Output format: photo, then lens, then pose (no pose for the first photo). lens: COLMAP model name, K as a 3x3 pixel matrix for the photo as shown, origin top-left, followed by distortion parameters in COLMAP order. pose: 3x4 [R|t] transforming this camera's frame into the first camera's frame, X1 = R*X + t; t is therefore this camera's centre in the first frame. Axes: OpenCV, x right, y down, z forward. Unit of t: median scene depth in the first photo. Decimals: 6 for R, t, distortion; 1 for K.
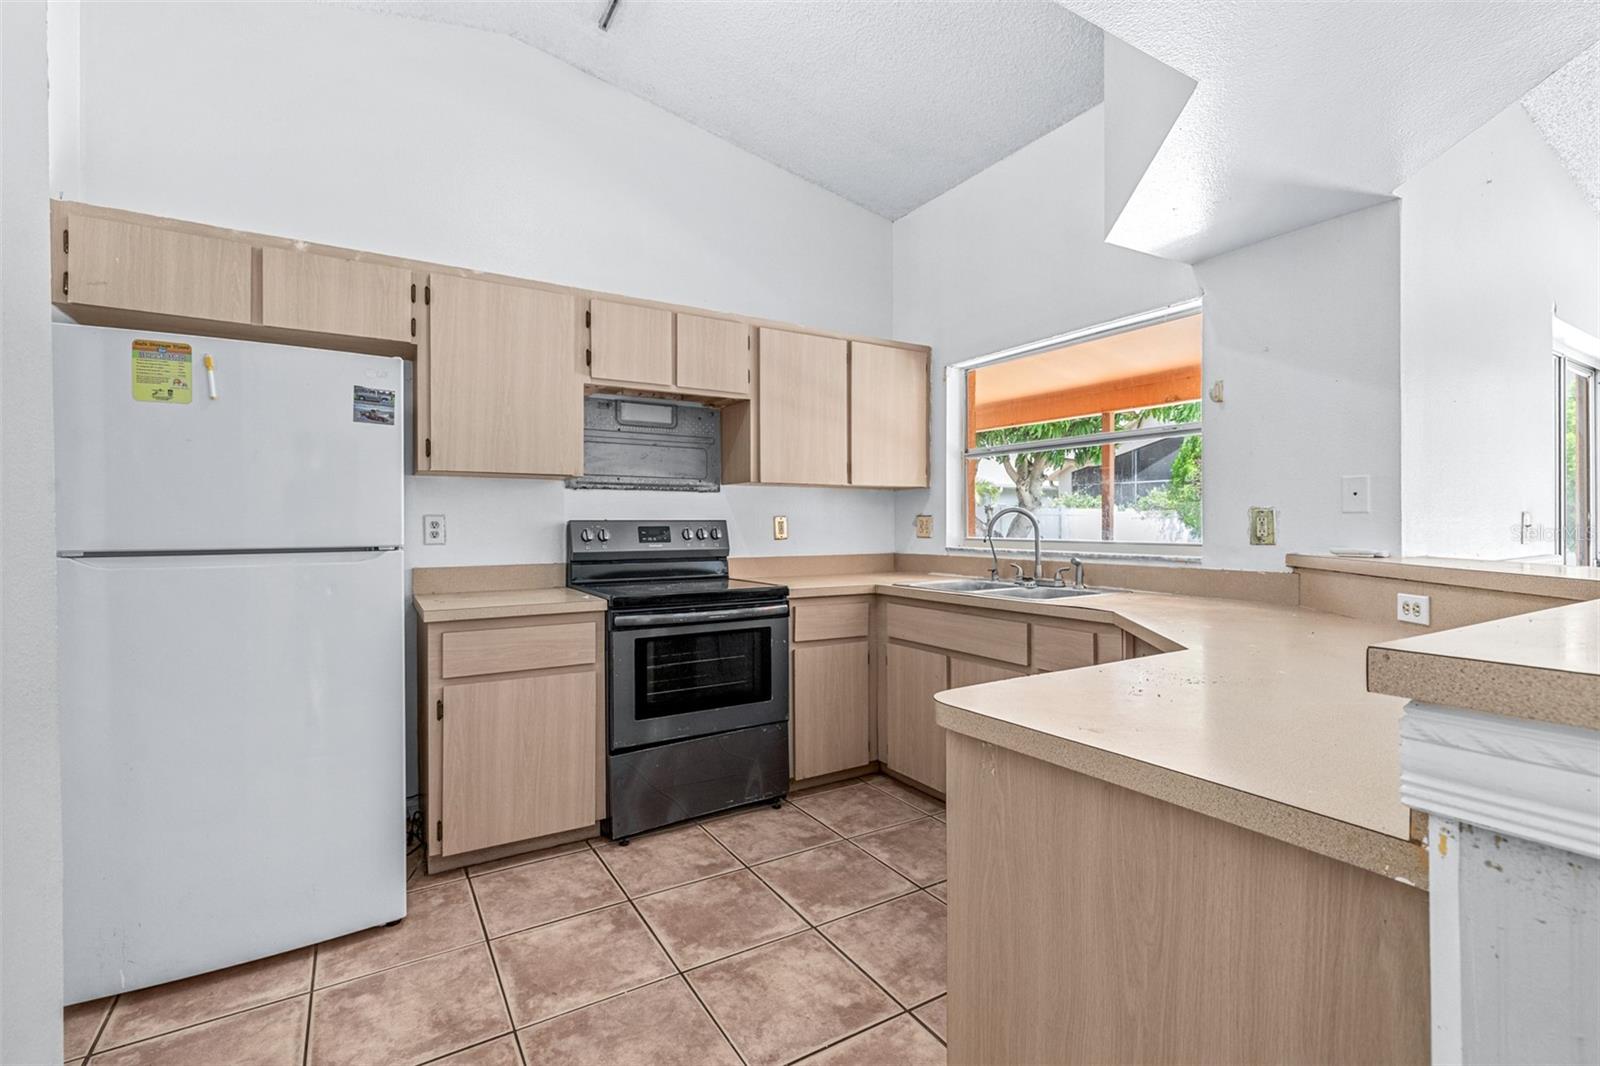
lens RADIAL K [[685.4, 0, 759.4], [0, 685.4, 527.9], [0, 0, 1]] dist [-0.000304, -0.000118]
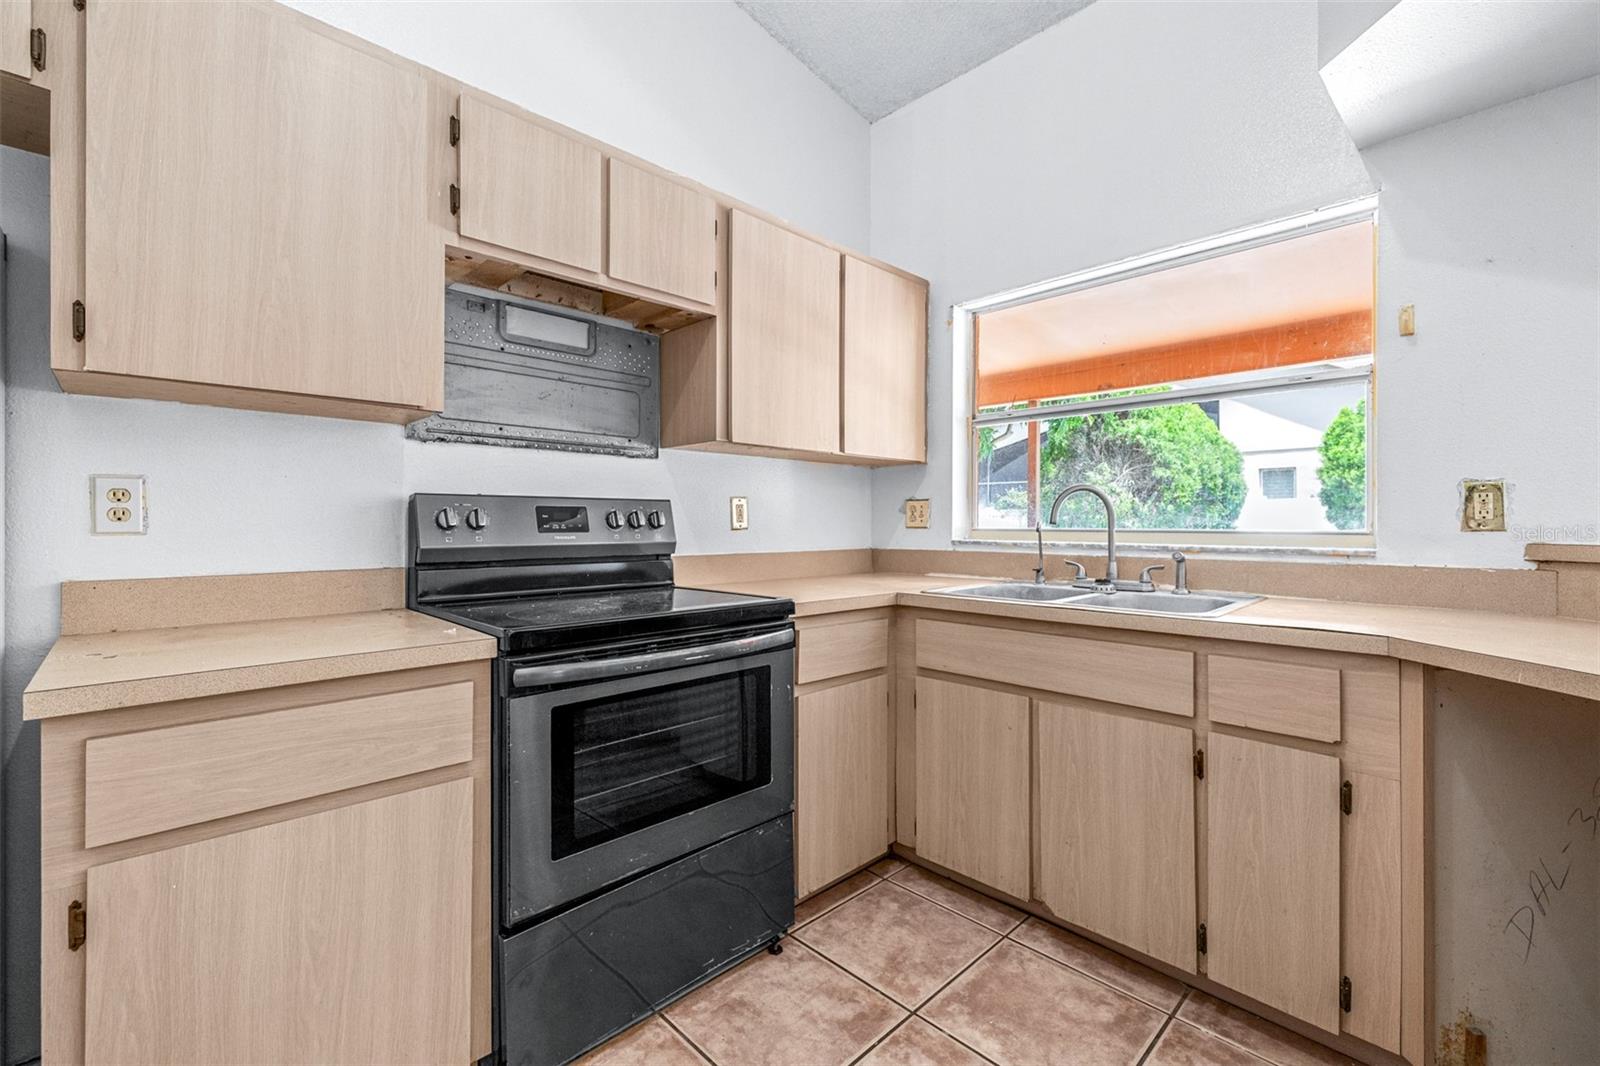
lens RADIAL K [[685.4, 0, 792.2], [0, 685.4, 522.3], [0, 0, 1]] dist [-0.000304, -0.000118]
pose [[0.969842, 0.004265, 0.243698, -0.116965], [-0.003077, 0.999981, -0.005256, 0.016885], [-0.243716, 0.004347, 0.969837, 0.390721]]
